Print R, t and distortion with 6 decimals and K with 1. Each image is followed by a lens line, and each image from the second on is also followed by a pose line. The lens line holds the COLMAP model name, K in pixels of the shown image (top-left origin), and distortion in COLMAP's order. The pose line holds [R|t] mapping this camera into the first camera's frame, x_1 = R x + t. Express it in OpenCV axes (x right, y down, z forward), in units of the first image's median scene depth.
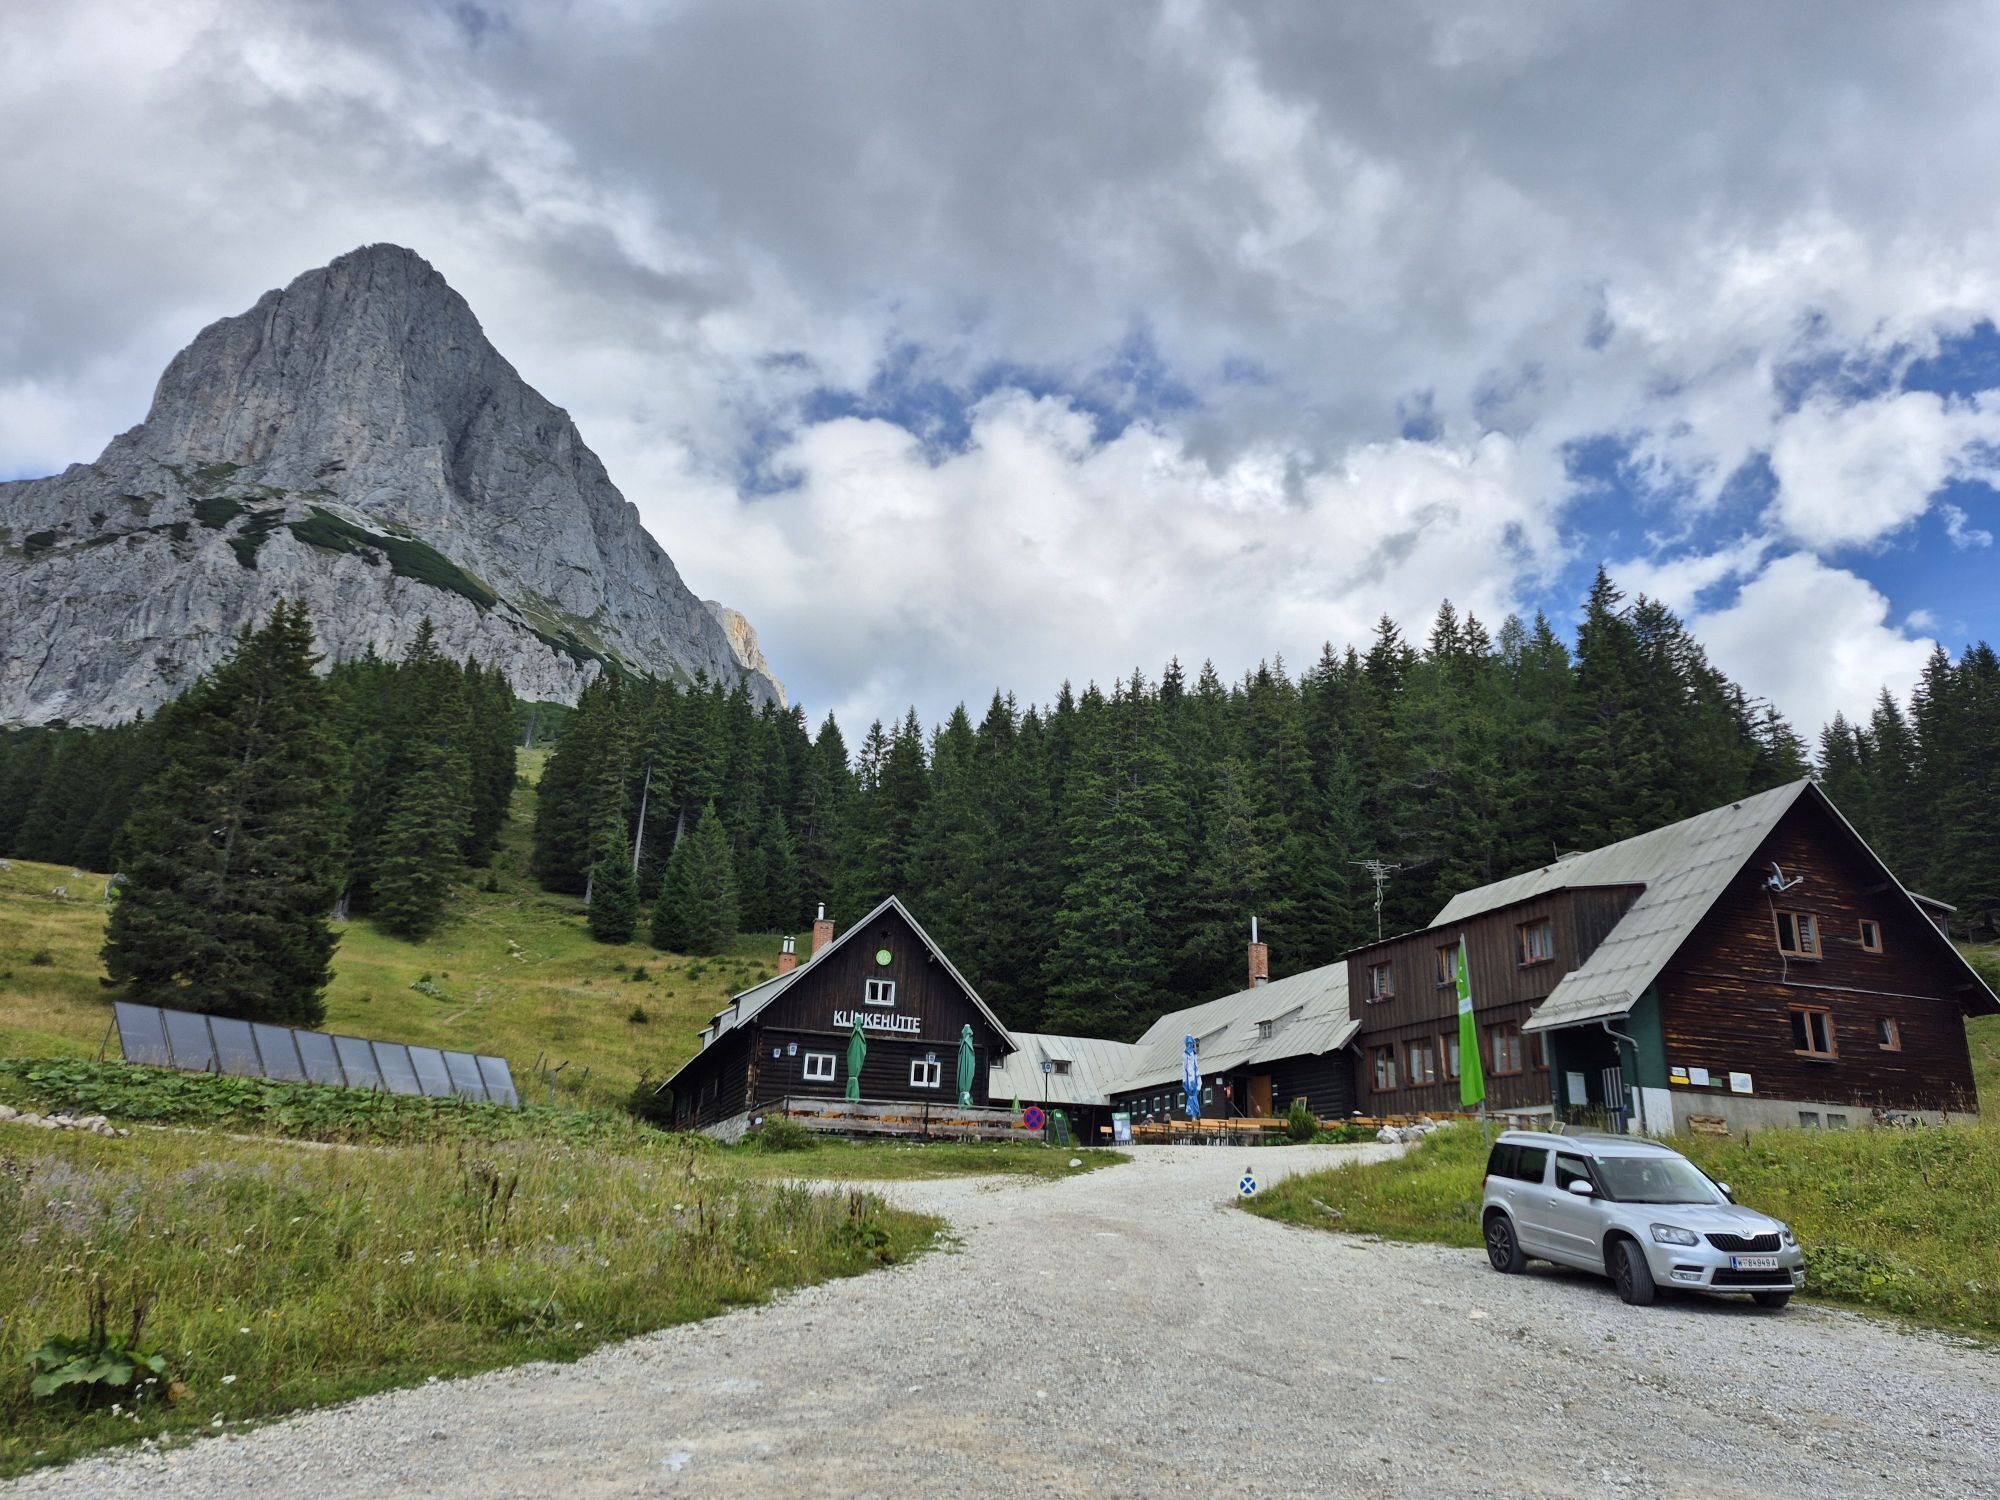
lens RADIAL K [[1379.8, 0, 1010.4], [0, 1379.8, 774.8], [0, 0, 1]] dist [0.093407, -0.100825]
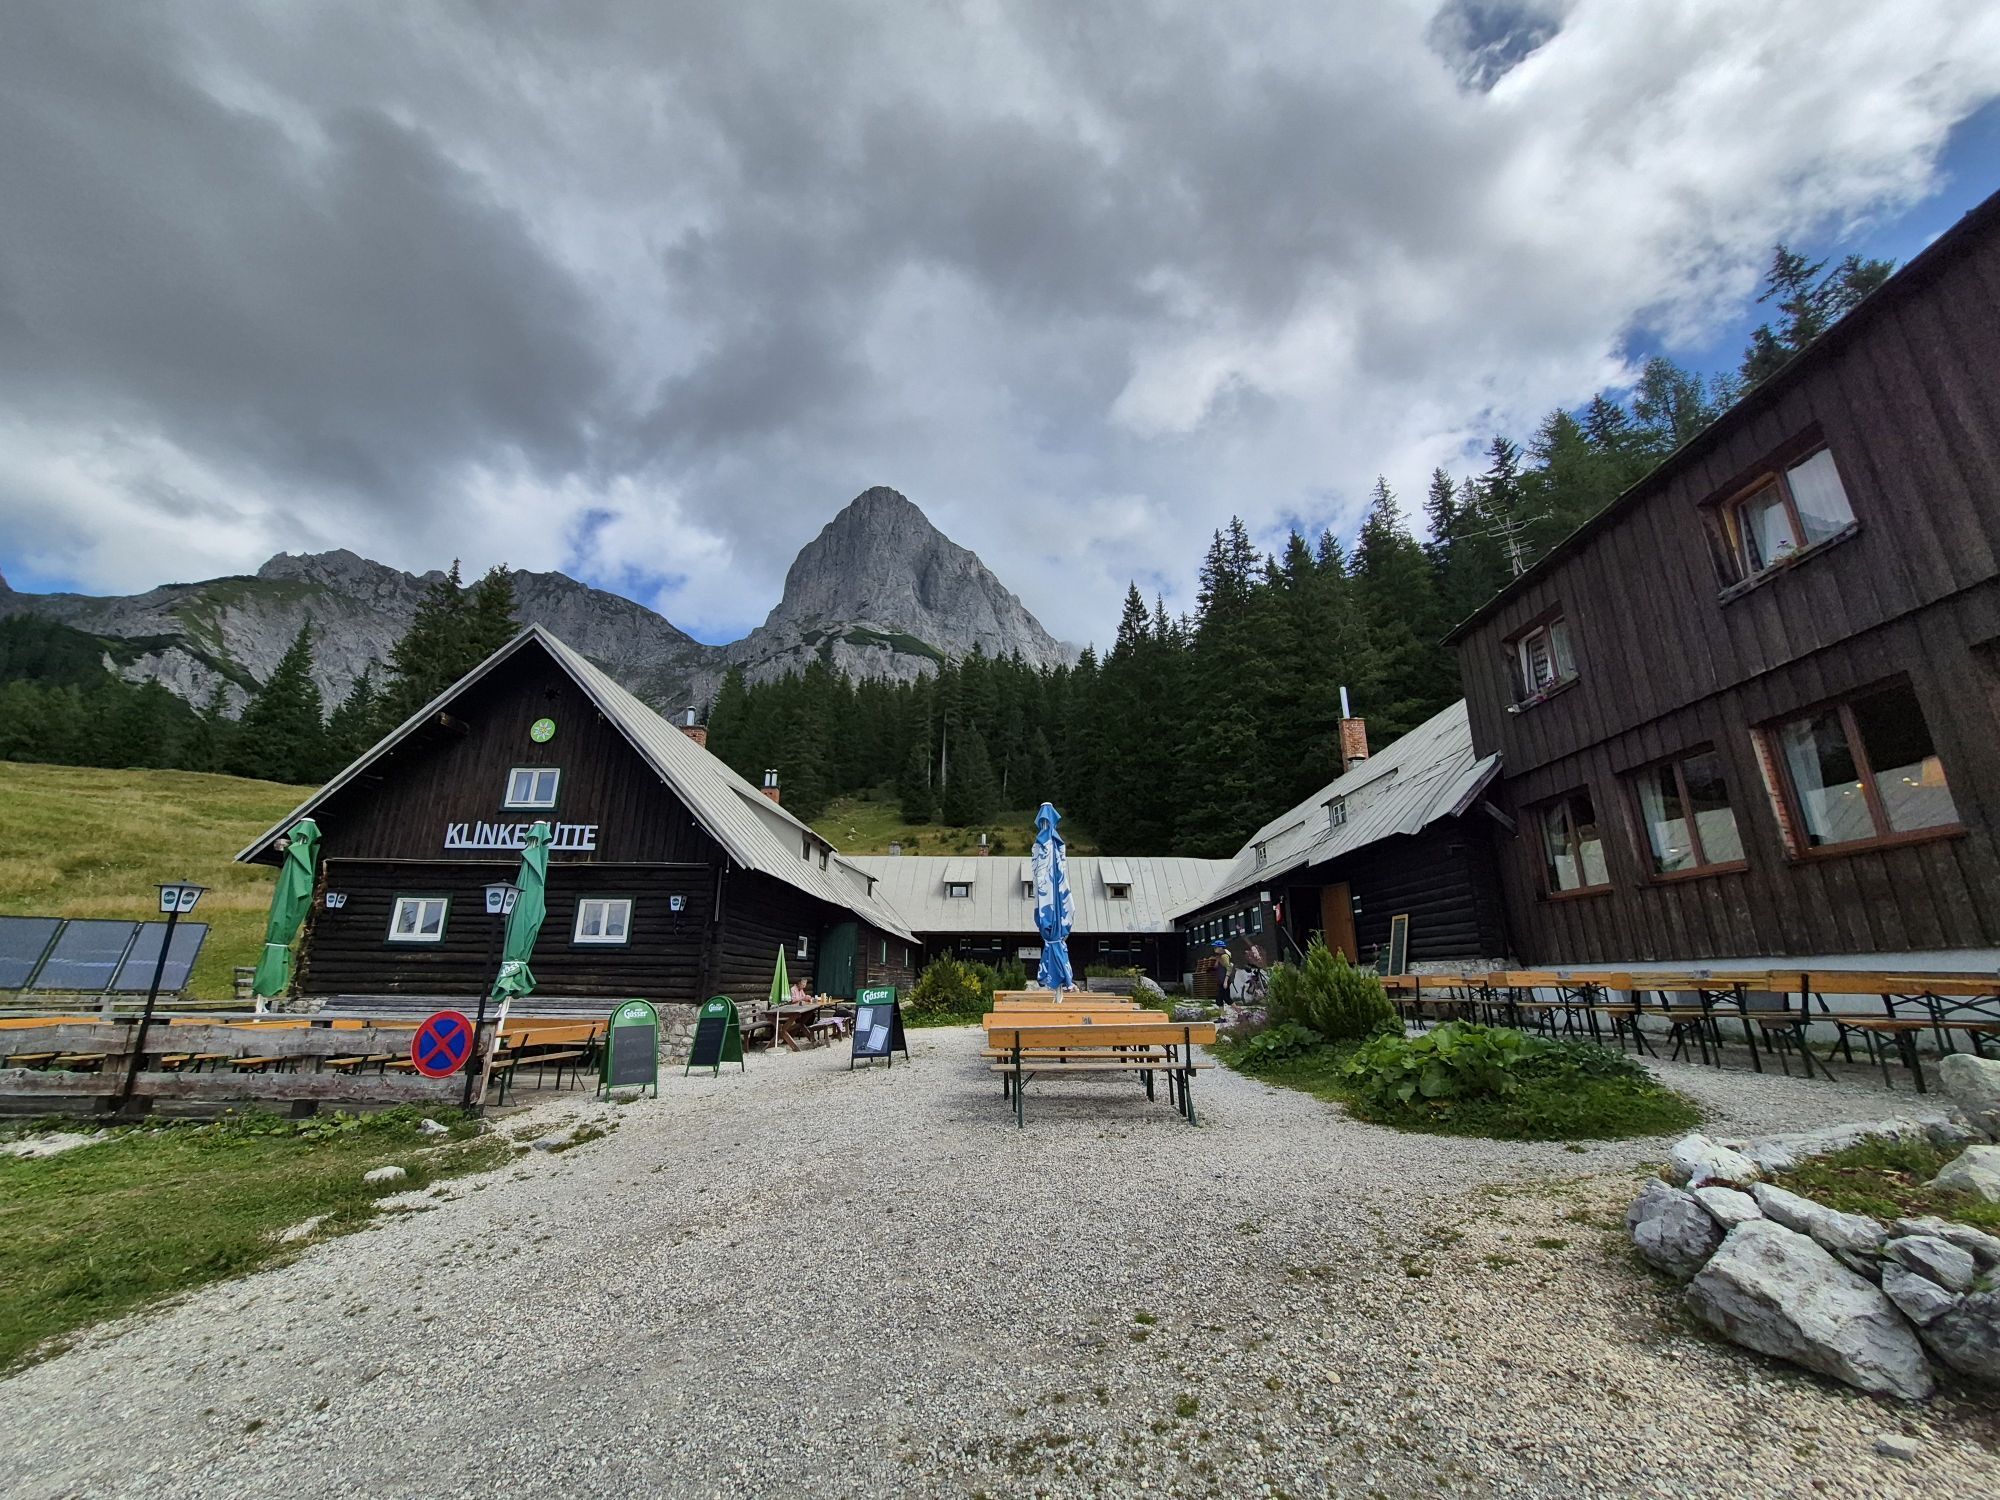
lens RADIAL K [[776.5, 0, 967.5], [0, 776.5, 750.0], [0, 0, 1]] dist [0.001997, -0.000035]
pose [[0.925360, -0.127818, -0.356892, 0.153010], [0.133764, 0.990980, -0.008083, 0.131054], [0.354706, -0.040259, 0.934111, 0.587894]]
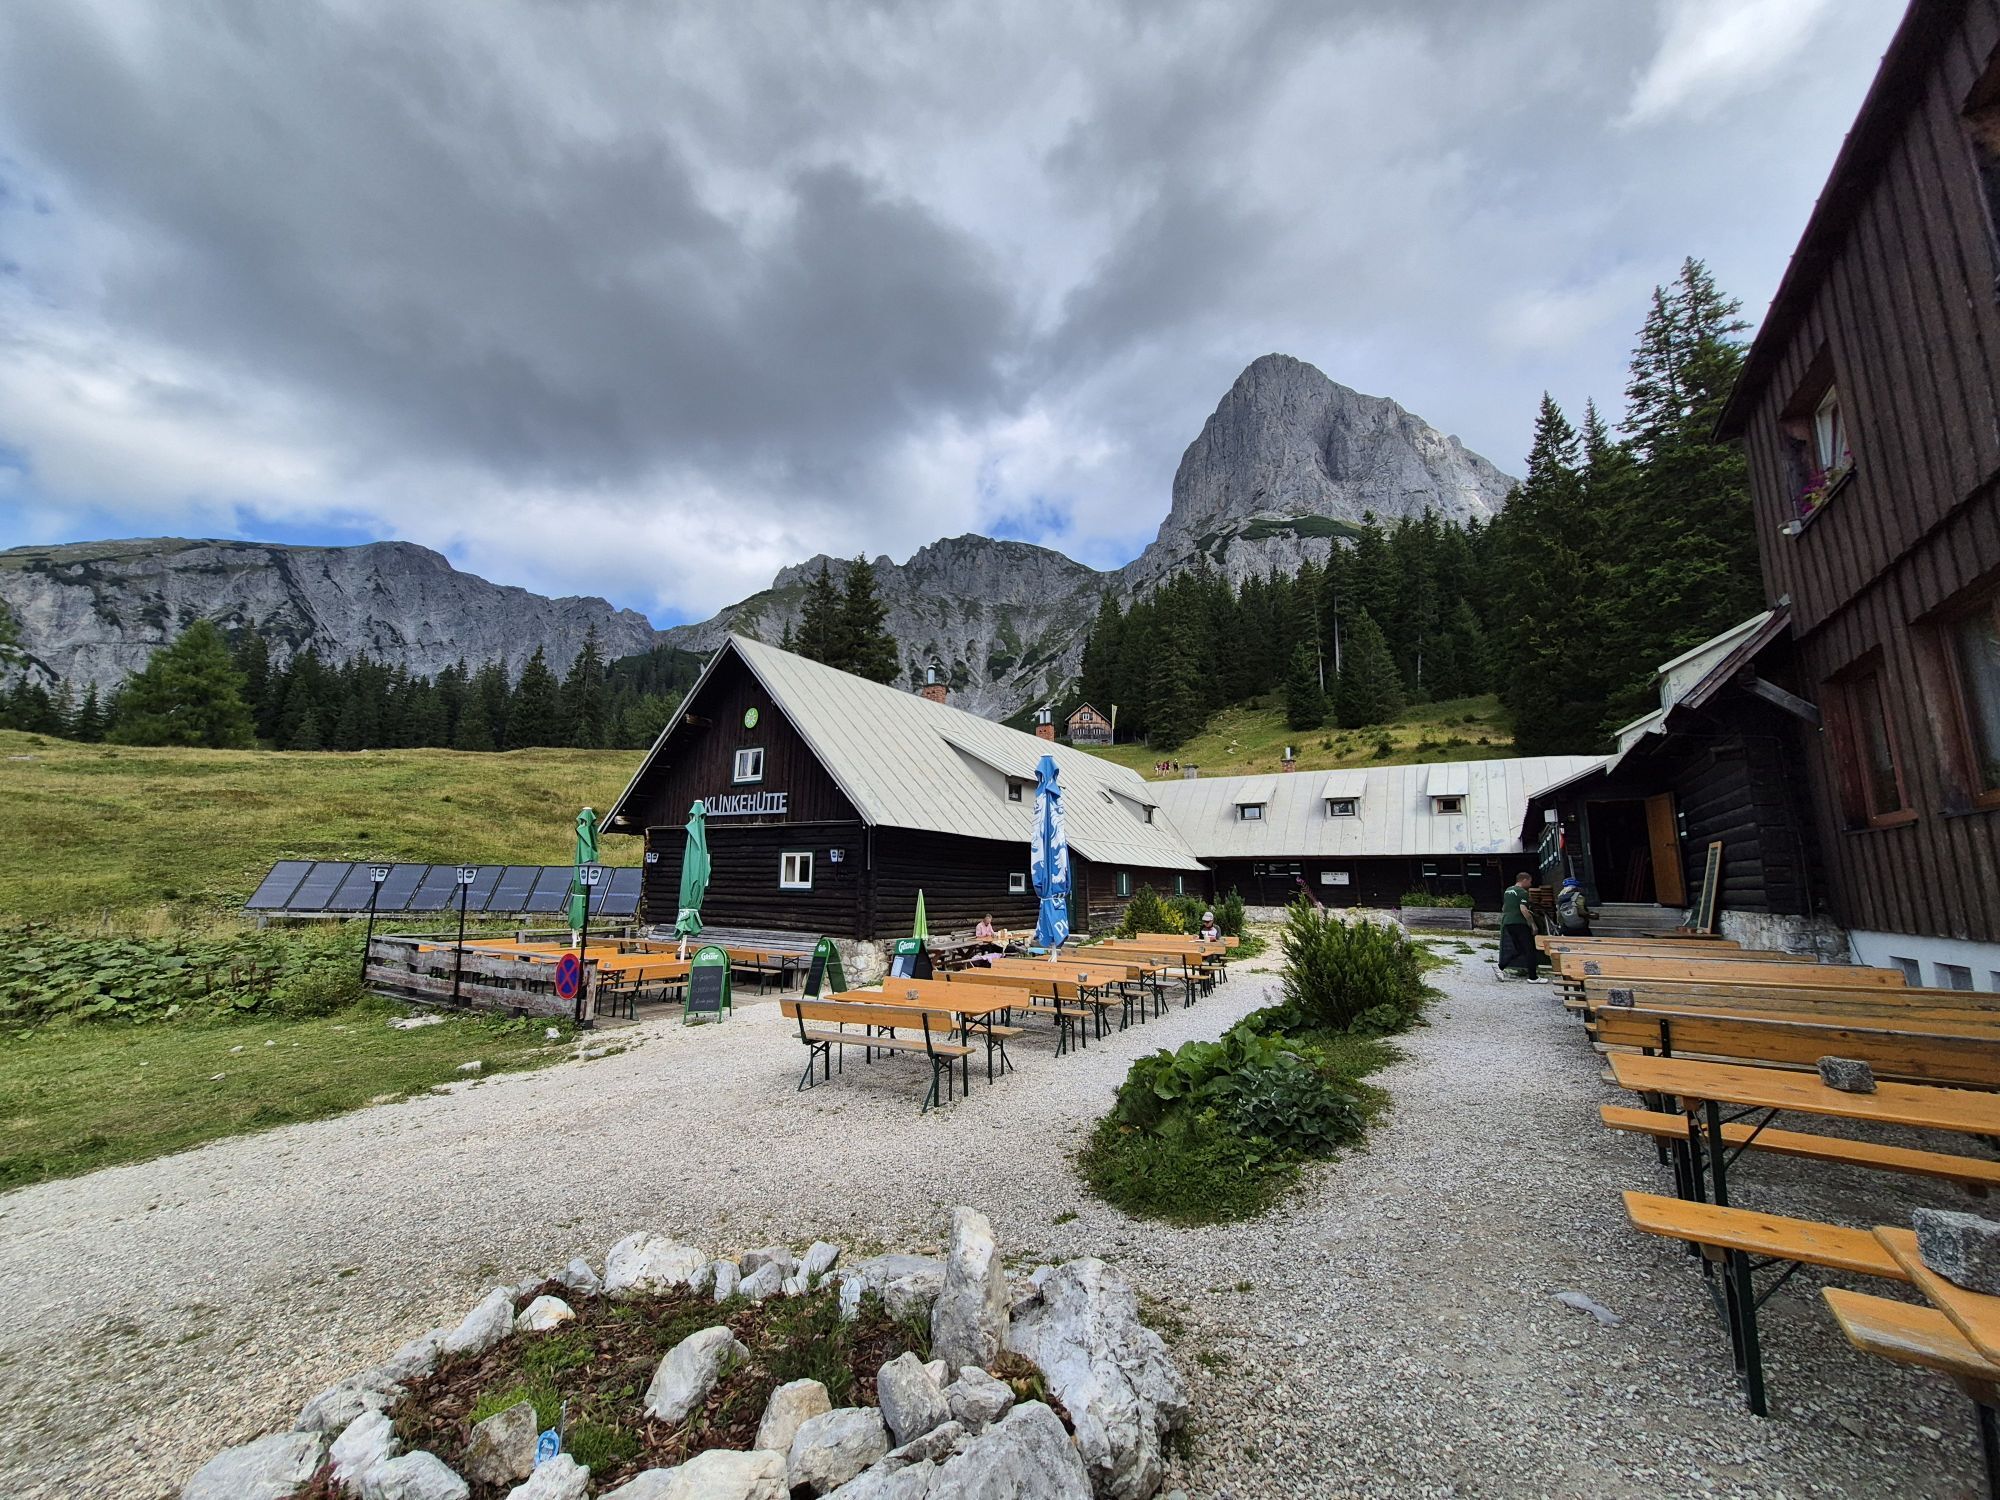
lens RADIAL K [[773.5, 0, 976.1], [0, 773.5, 750.9], [0, 0, 1]] dist [0.000243, -0.000957]
pose [[0.608082, -0.158984, -0.777792, 0.233189], [0.251445, 0.967871, -0.001256, 0.140413], [0.753002, -0.194808, 0.628520, 0.647622]]
